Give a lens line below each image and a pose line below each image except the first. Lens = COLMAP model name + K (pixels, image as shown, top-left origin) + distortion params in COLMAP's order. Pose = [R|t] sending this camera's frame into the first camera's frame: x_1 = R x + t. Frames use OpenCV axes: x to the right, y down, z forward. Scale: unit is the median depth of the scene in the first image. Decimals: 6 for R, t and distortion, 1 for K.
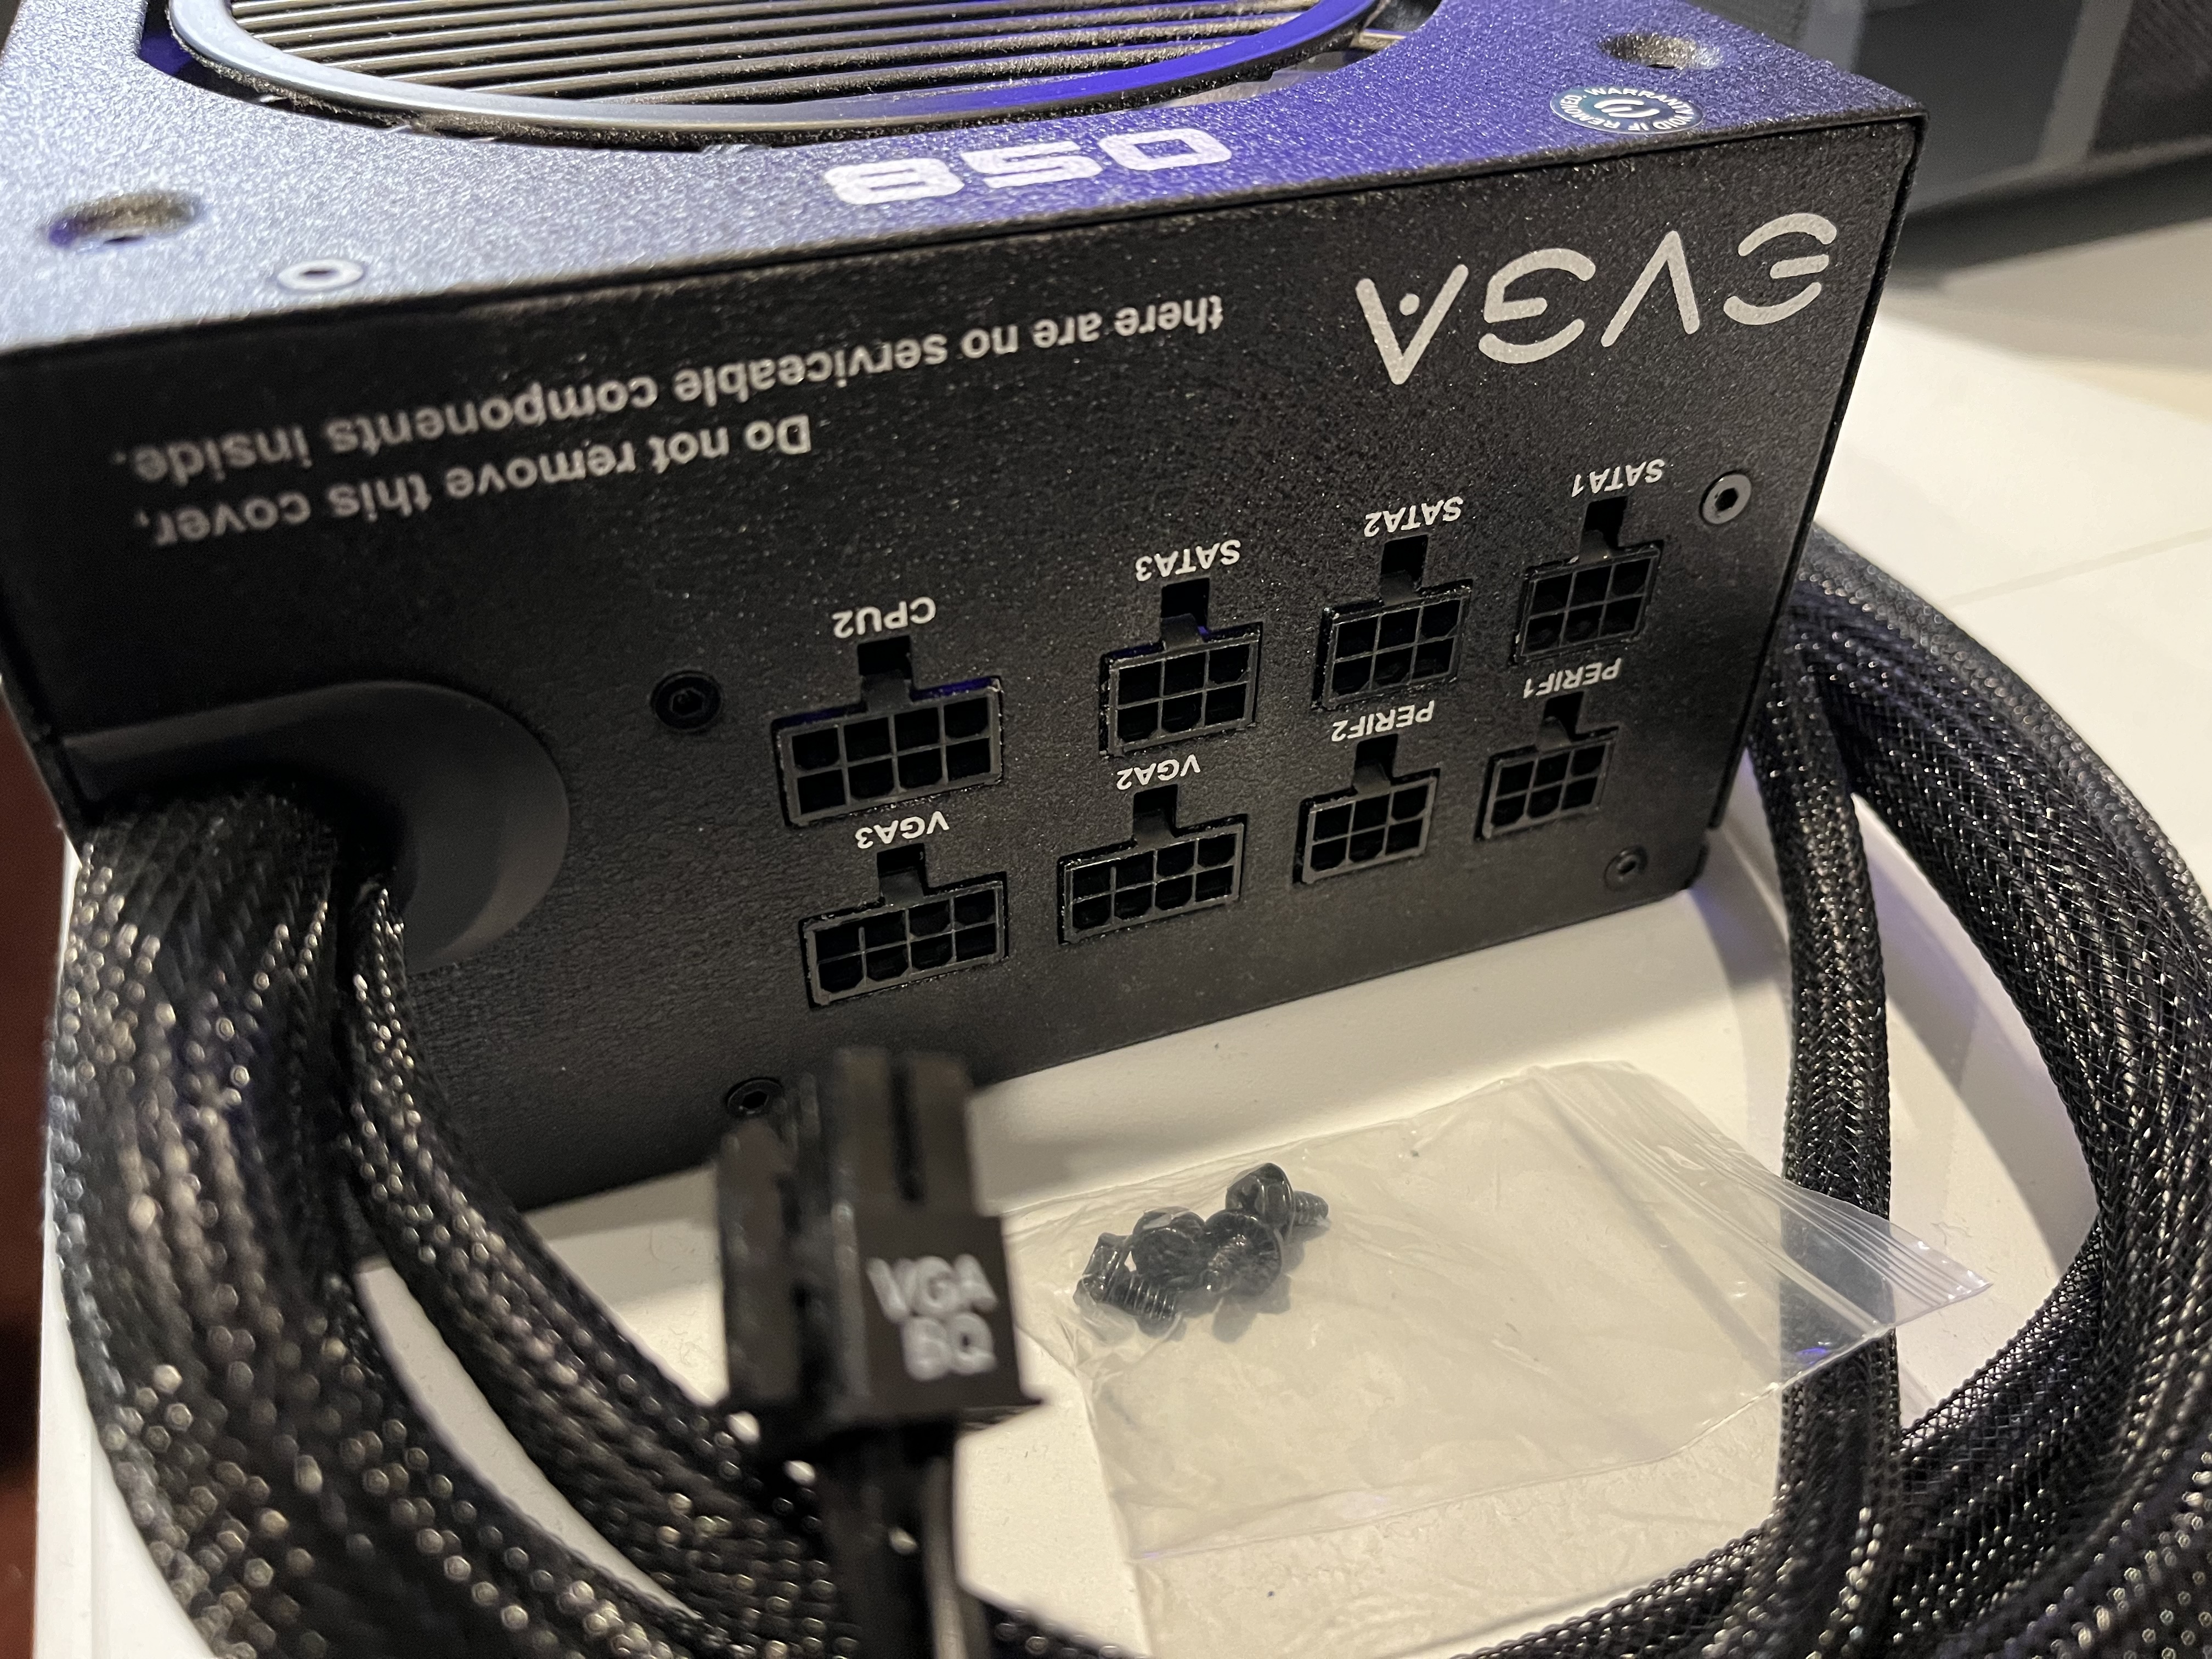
lens RADIAL K [[1657.3, 0, 1106.0], [0, 1657.3, 829.5], [0, 0, 1]] dist [-0.006584, -0.002001]
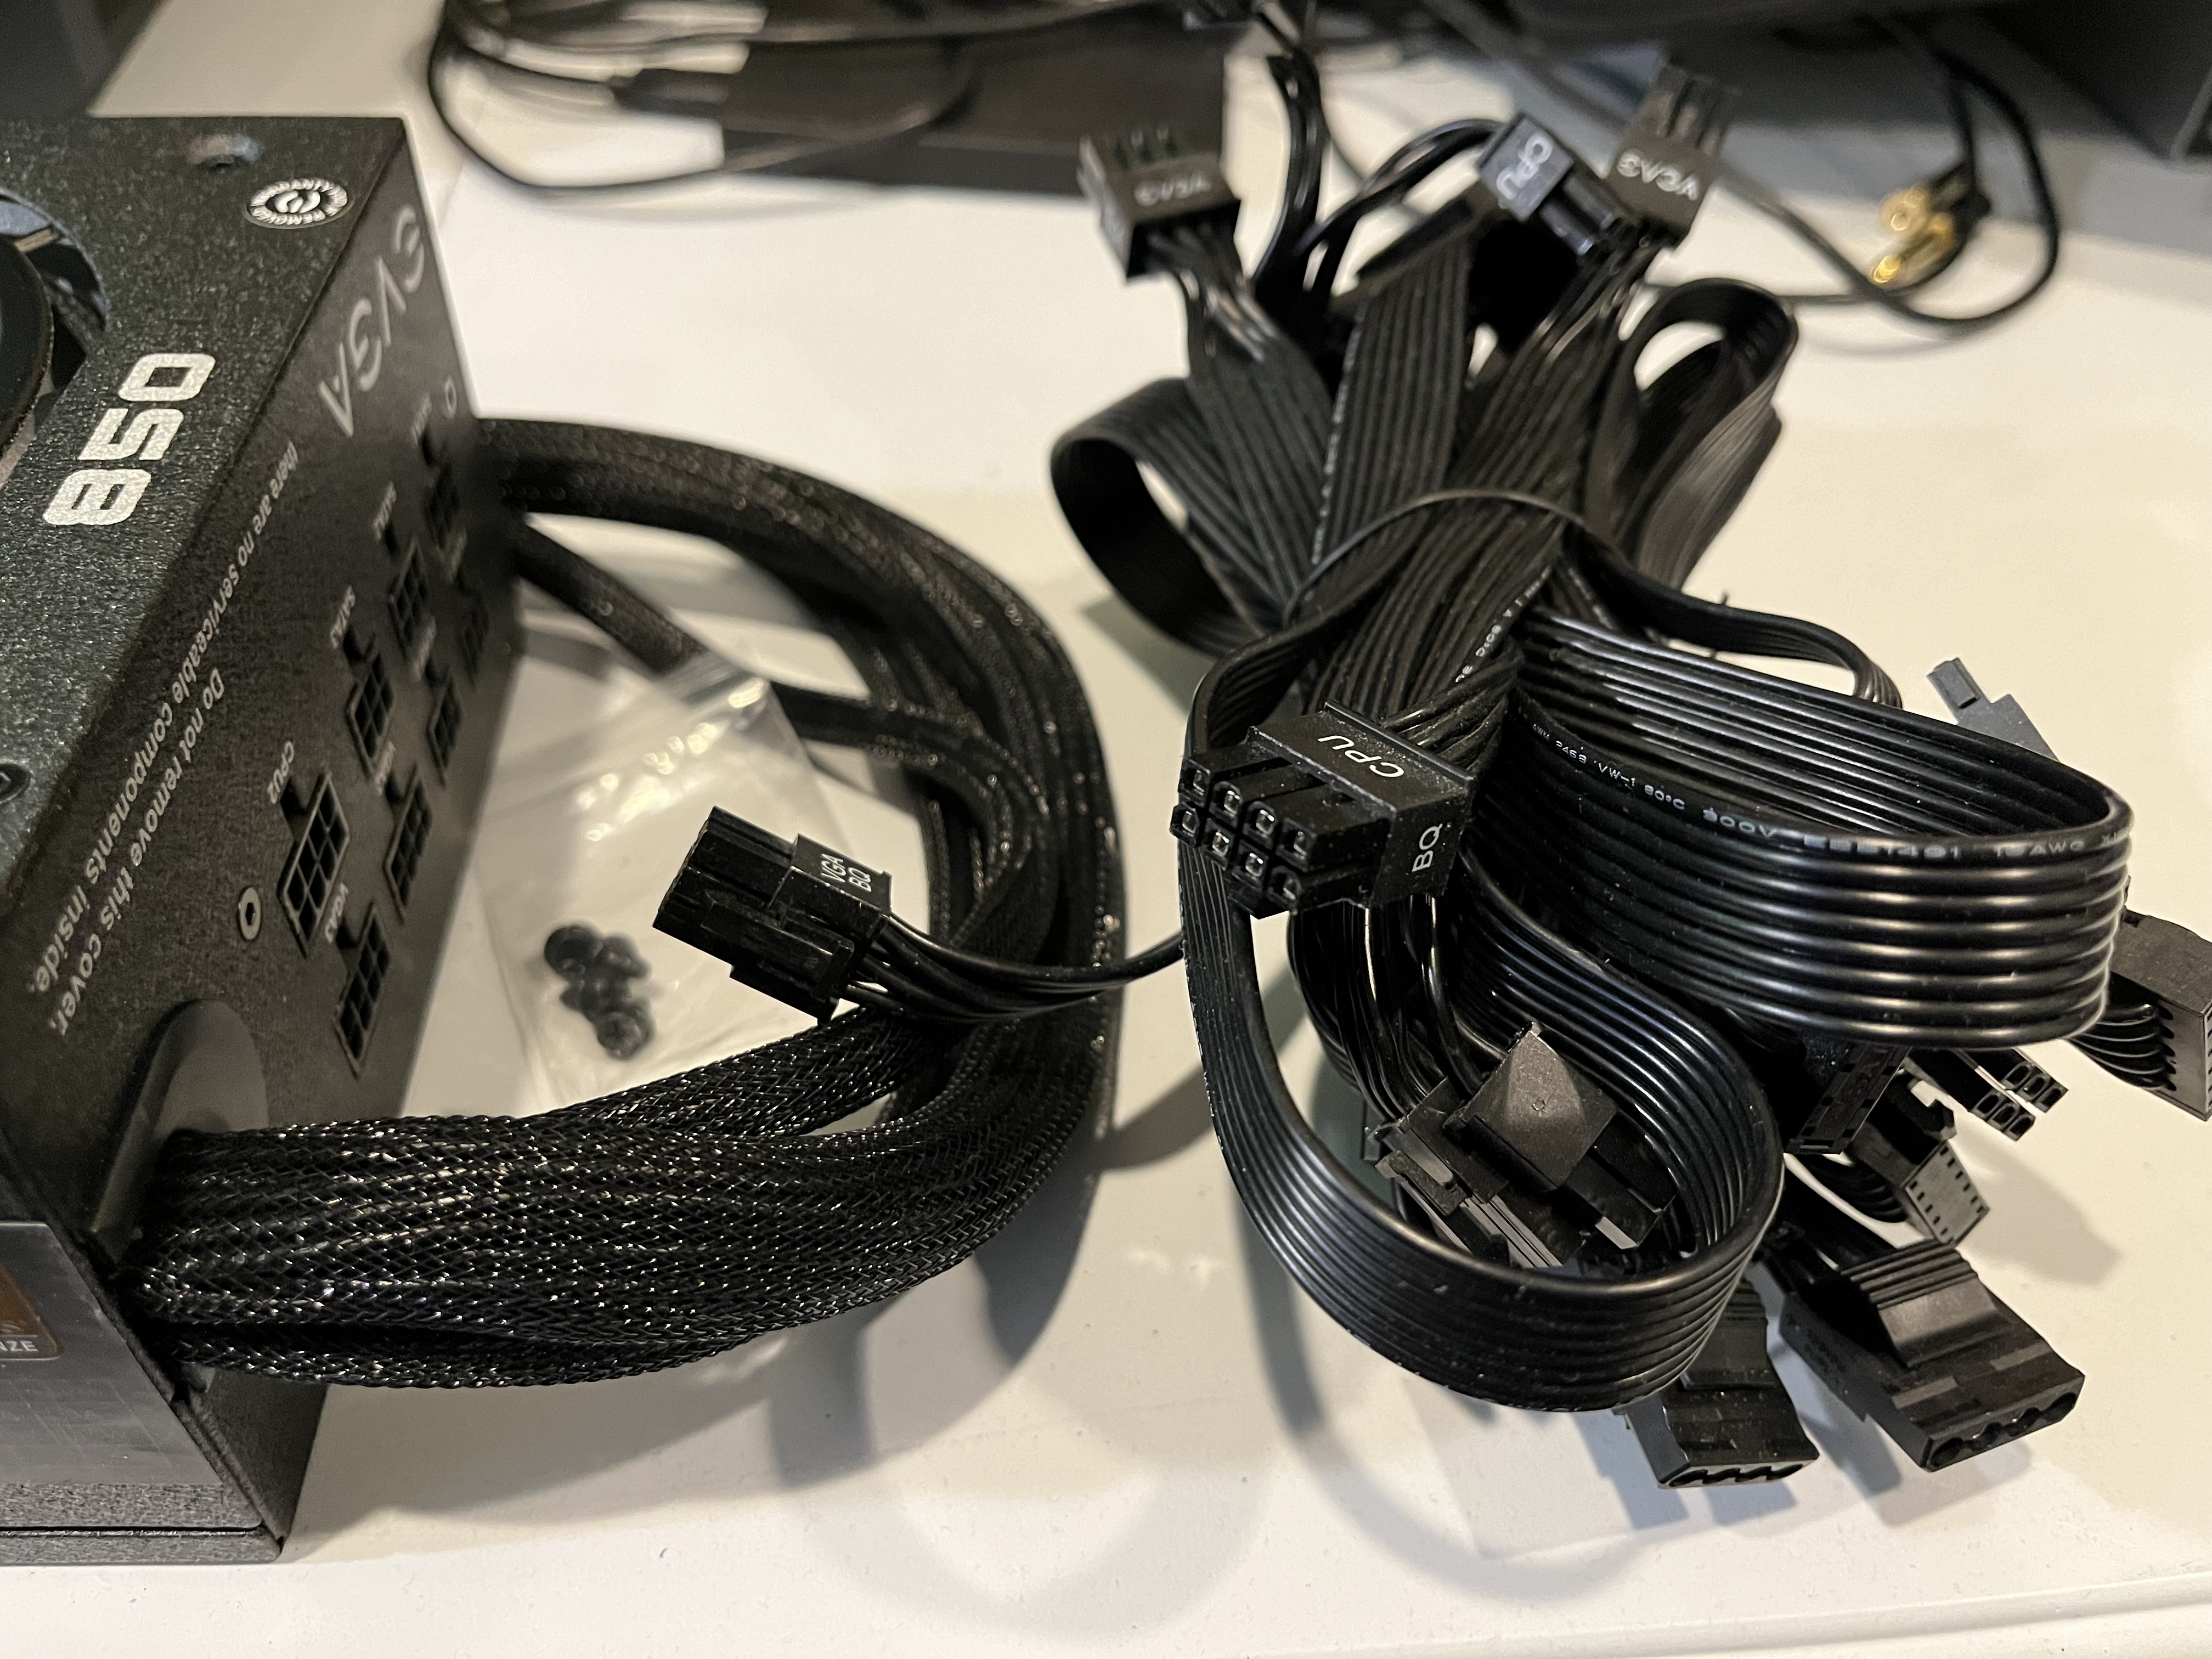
lens RADIAL K [[1650.4, 0, 1106.0], [0, 1650.4, 829.5], [0, 0, 1]] dist [0.005350, 0.003134]
pose [[0.293654, -0.683790, 0.667981, -0.896902], [0.580297, 0.682815, 0.443869, -0.315348], [-0.759620, 0.257284, 0.597312, -0.294117]]
